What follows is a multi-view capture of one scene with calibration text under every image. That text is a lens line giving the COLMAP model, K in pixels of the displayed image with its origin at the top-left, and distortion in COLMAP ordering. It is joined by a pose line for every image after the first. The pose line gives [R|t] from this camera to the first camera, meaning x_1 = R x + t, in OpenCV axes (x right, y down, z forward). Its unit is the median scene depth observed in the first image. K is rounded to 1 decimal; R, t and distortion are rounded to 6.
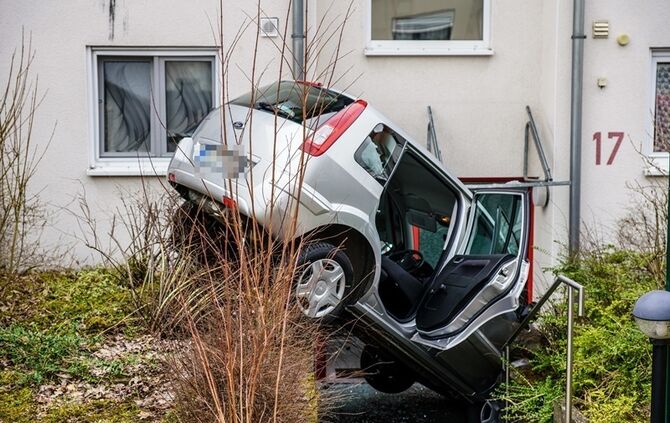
lens RADIAL K [[867.0, 0, 336.1], [0, 867.0, 212.1], [0, 0, 1]] dist [0.054658, 0.000000]
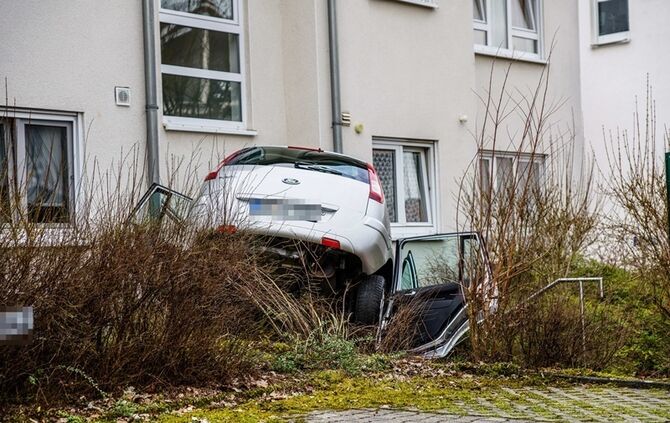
lens RADIAL K [[1238.8, 0, 334.1], [0, 1238.8, 212.3], [0, 0, 1]] dist [0.198774, 0.000000]
pose [[0.688029, 0.000858, 0.725682, -0.925643], [0.101691, 0.990018, -0.097586, 0.078107], [-0.718522, 0.140938, 0.681074, -0.110753]]
